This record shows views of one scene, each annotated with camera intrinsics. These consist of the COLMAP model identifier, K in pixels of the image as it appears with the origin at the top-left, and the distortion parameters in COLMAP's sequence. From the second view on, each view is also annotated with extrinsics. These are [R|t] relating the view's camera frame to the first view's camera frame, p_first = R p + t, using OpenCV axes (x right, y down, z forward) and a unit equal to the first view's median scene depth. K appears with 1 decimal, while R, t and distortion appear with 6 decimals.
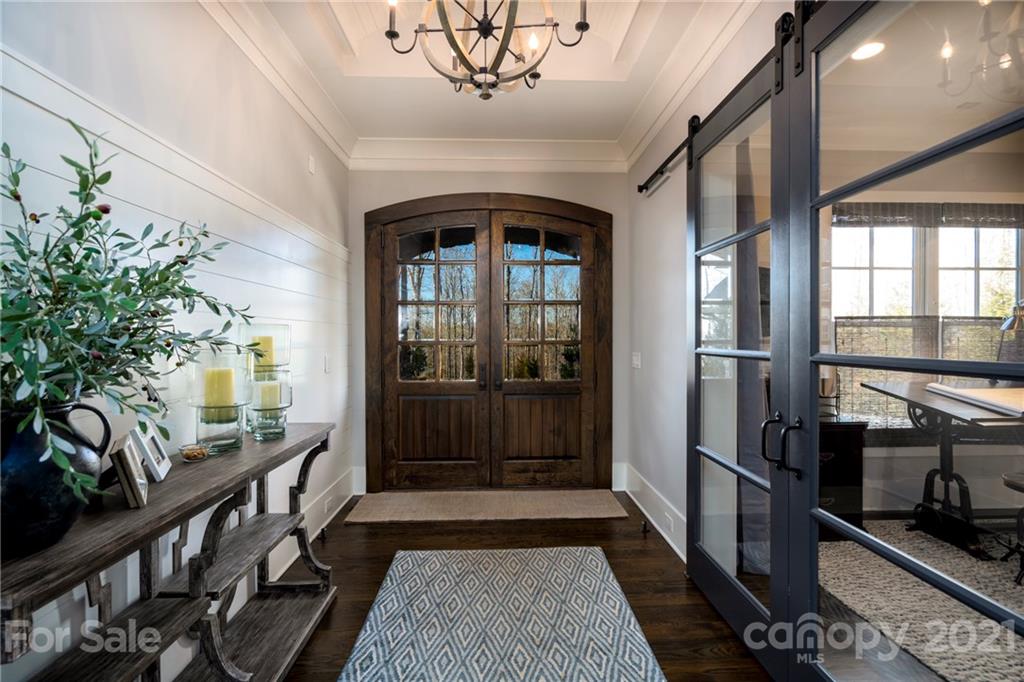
lens RADIAL K [[468.2, 0, 513.2], [0, 468.2, 337.8], [0, 0, 1]] dist [-0.002478, -0.000478]
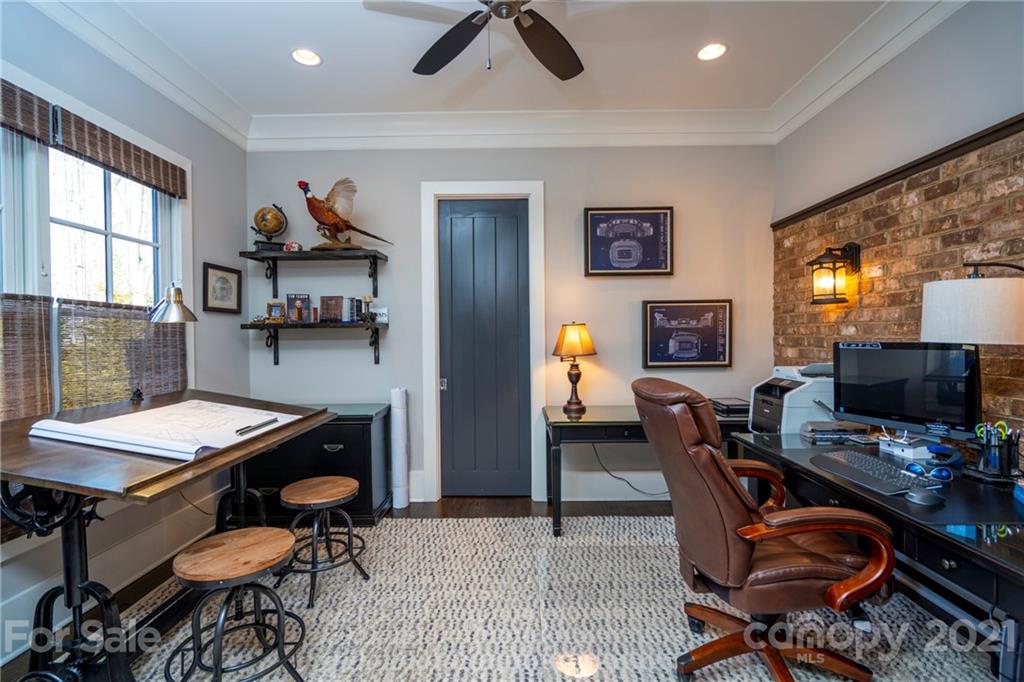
lens RADIAL K [[468.2, 0, 513.0], [0, 468.2, 335.3], [0, 0, 1]] dist [-0.002478, -0.000478]
pose [[0.040078, -0.014507, 0.999091, 0.364007], [0.006174, 0.999879, 0.014271, -0.005848], [-0.999177, 0.005597, 0.040163, 0.415248]]
